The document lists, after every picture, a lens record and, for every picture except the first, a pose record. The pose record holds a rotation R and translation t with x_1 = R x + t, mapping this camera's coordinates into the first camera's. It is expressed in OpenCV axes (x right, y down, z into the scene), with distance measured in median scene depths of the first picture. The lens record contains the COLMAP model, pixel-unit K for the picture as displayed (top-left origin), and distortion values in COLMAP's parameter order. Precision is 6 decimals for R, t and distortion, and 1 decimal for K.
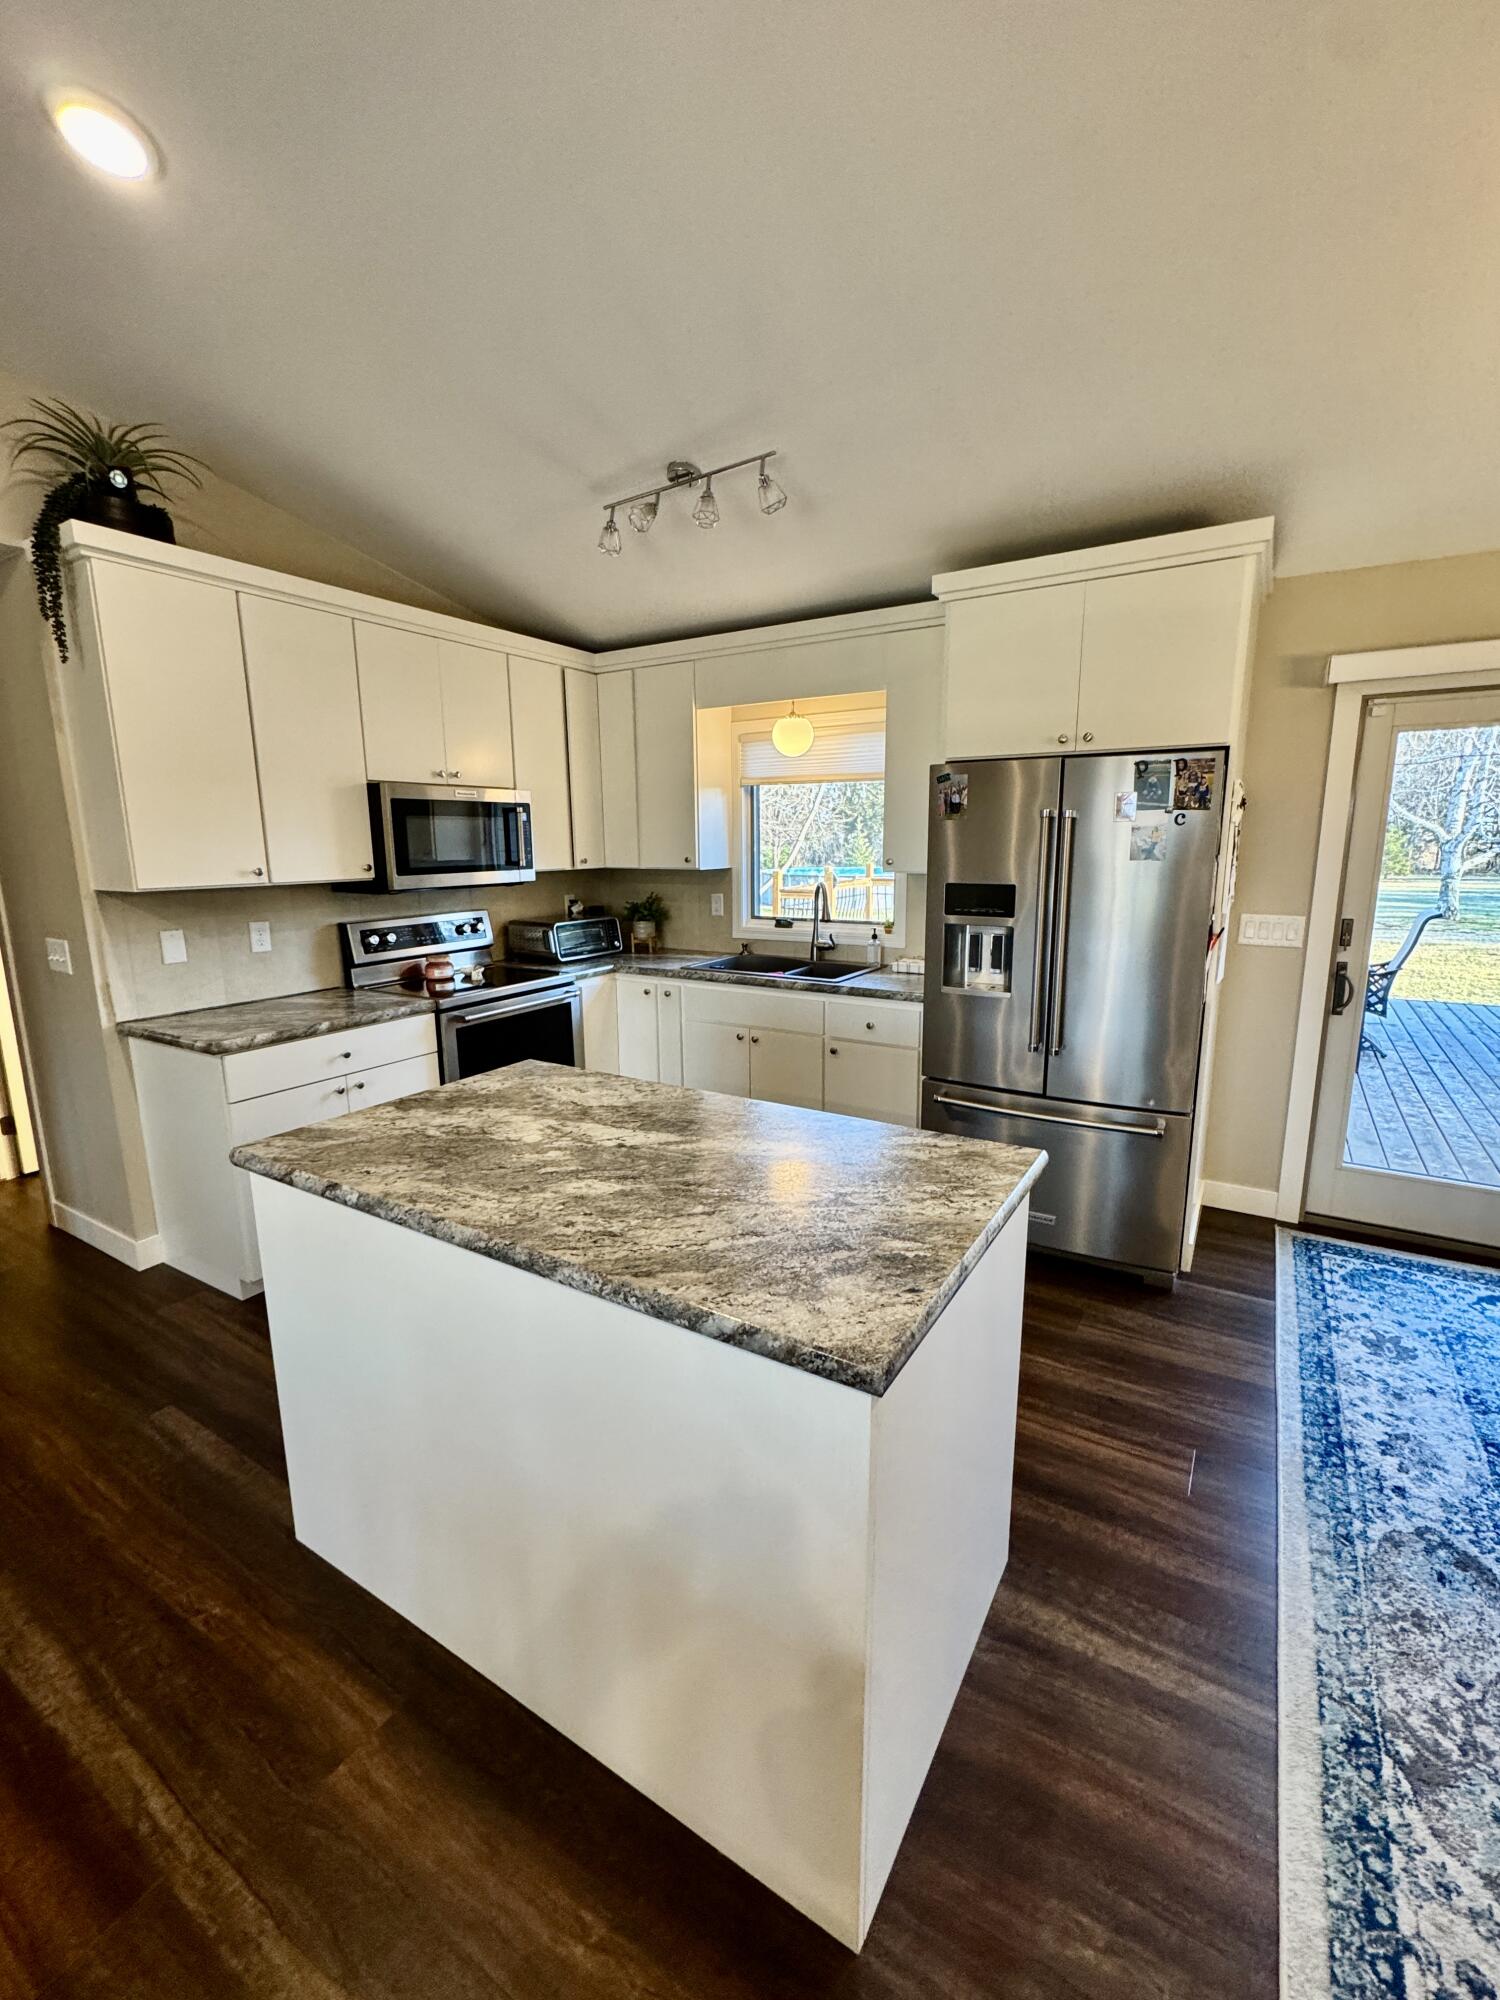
lens RADIAL K [[842.7, 0, 754.1], [0, 842.7, 1000.4], [0, 0, 1]] dist [-0.001650, 0.000013]
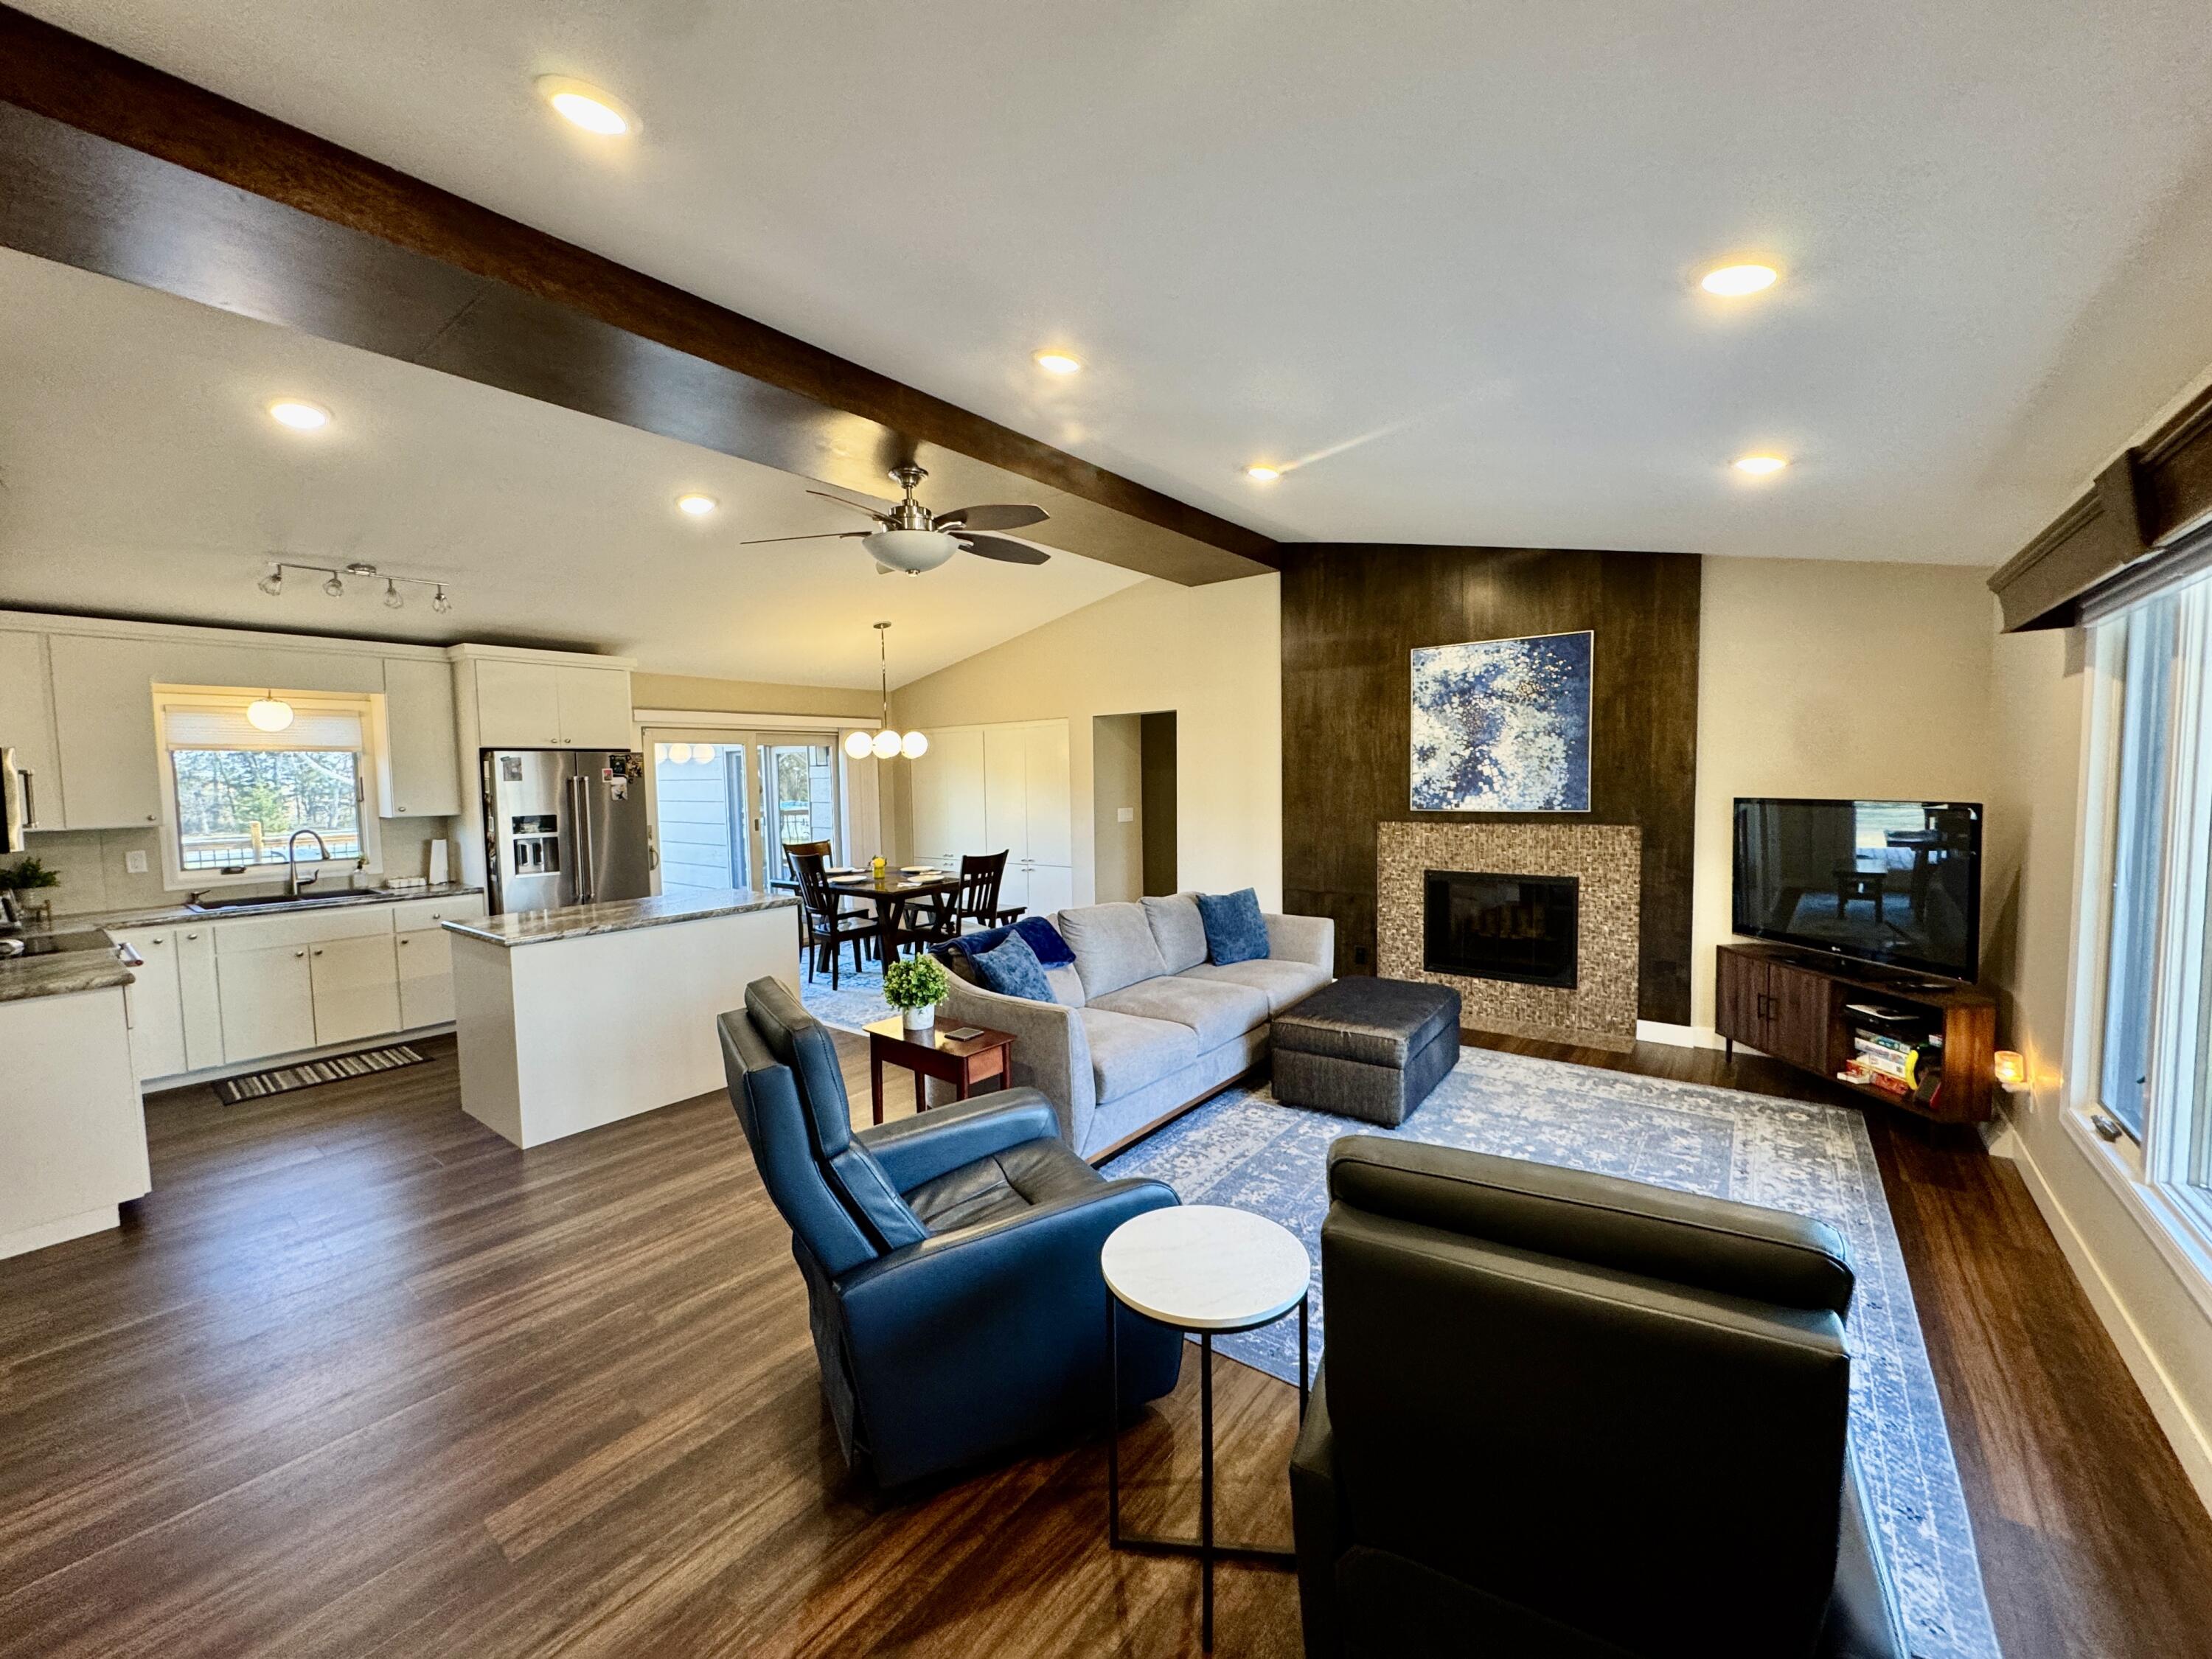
lens RADIAL K [[882.7, 0, 1100.1], [0, 882.7, 830.3], [0, 0, 1]] dist [-0.003037, 0.000862]
pose [[0.119966, -0.057296, 0.991123, -1.506994], [0.205129, 0.978221, 0.031721, 0.086313], [-0.971355, 0.199503, 0.129107, -0.447161]]
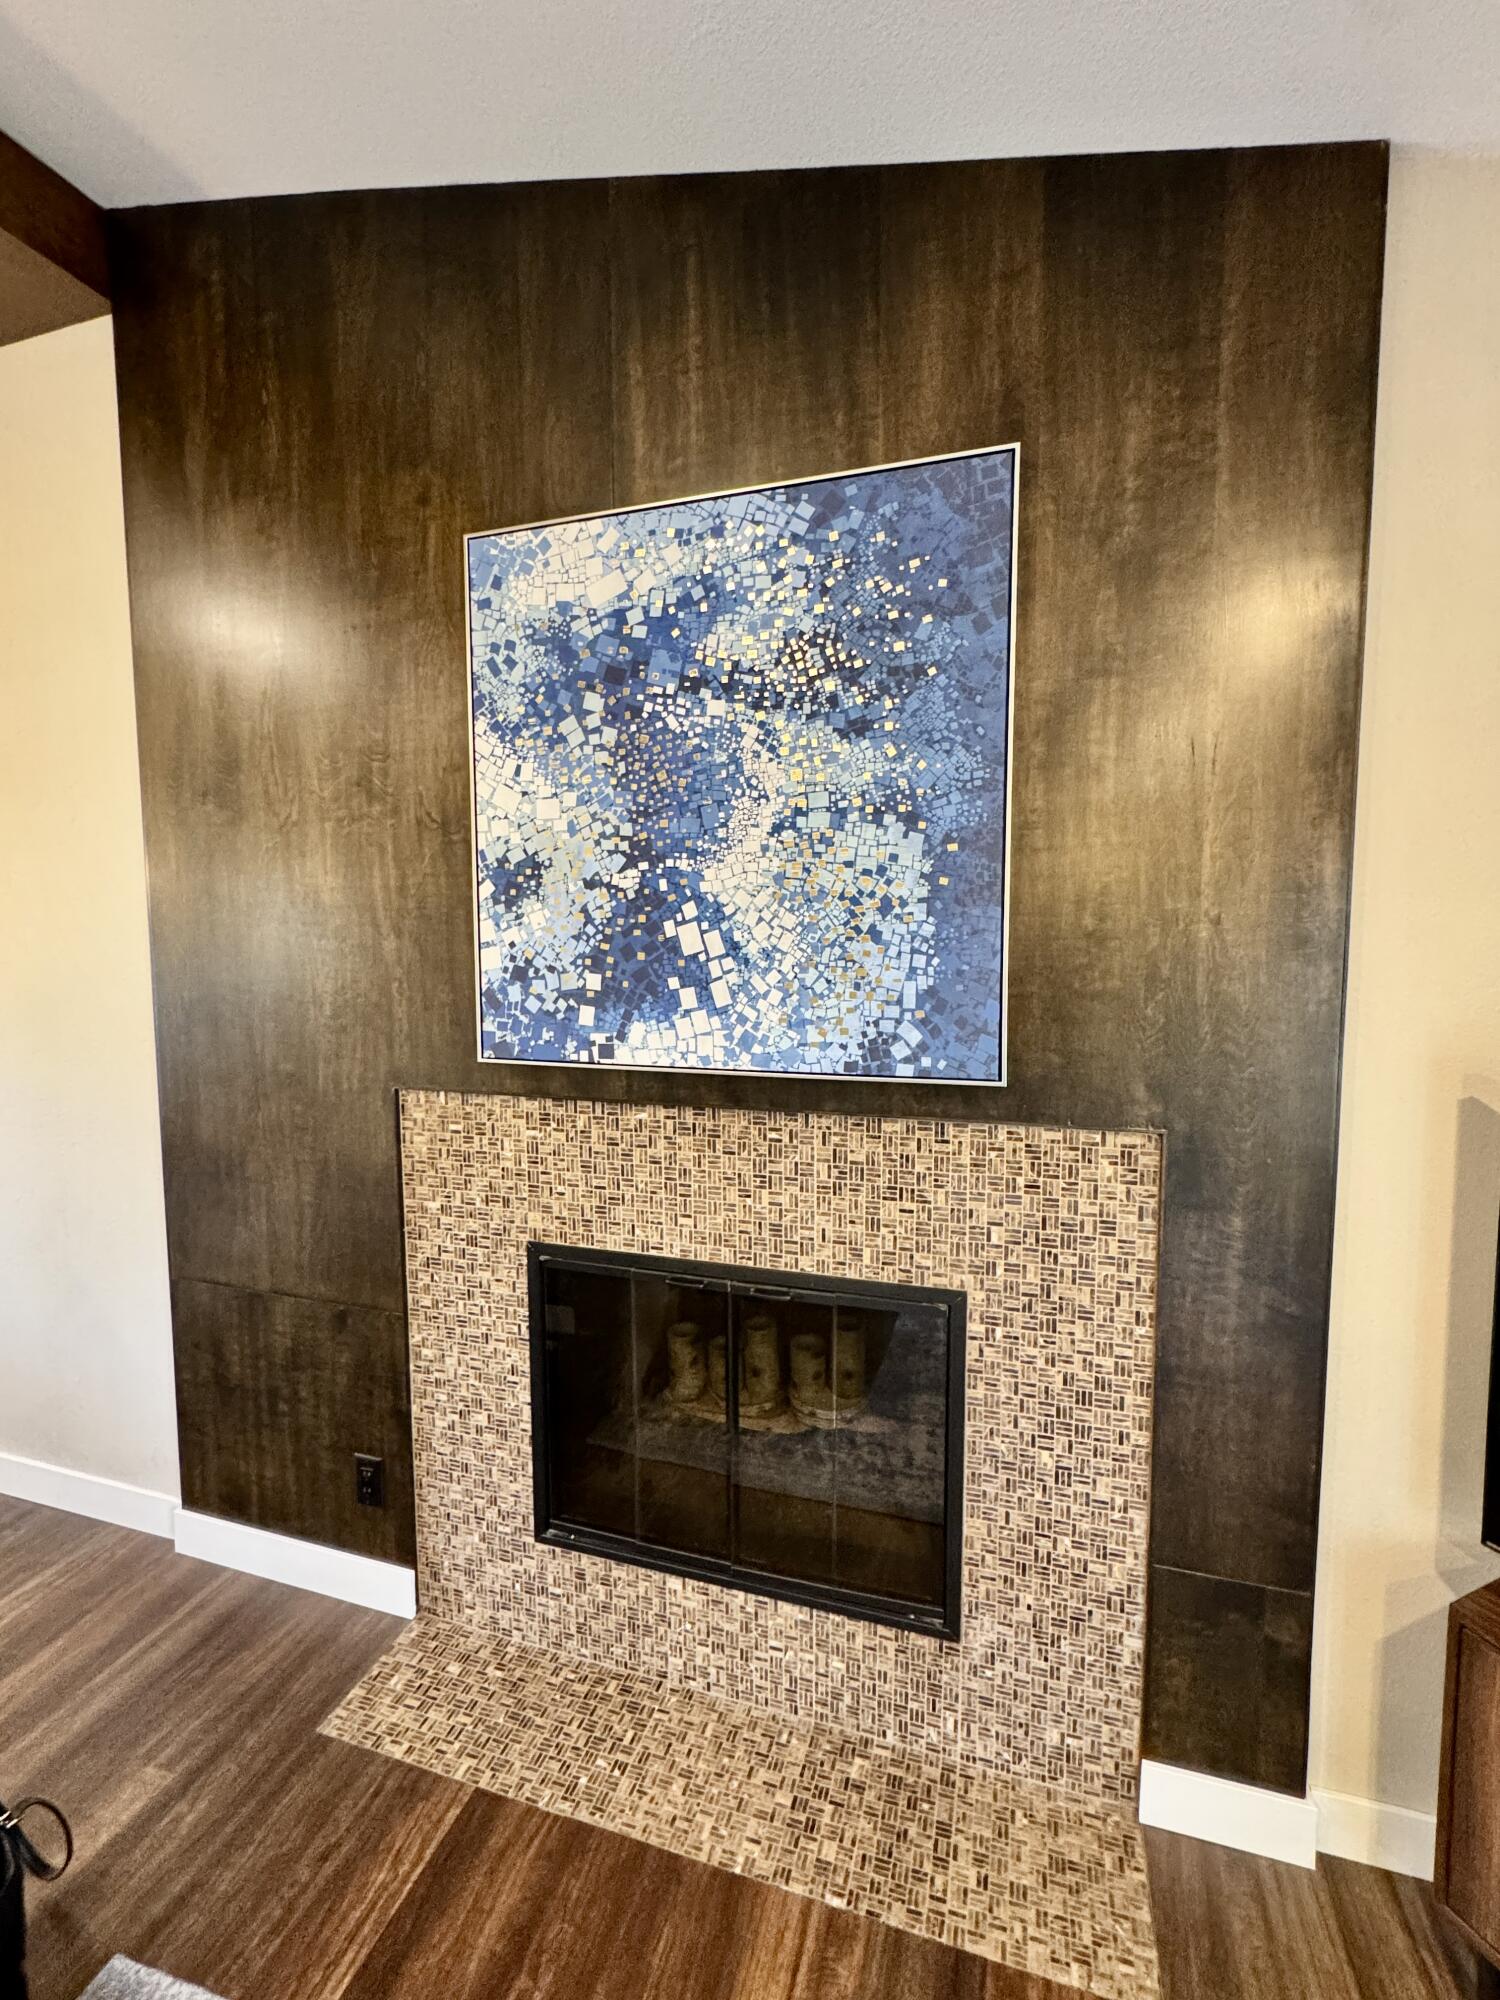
lens RADIAL K [[883.0, 0, 743.1], [0, 883.0, 1001.1], [0, 0, 1]] dist [-0.000858, -0.000226]
pose [[-0.239276, -0.072281, 0.968257, -0.131303], [0.189688, 0.974530, 0.119625, 0.166100], [-0.952242, 0.212291, -0.219471, -0.918323]]
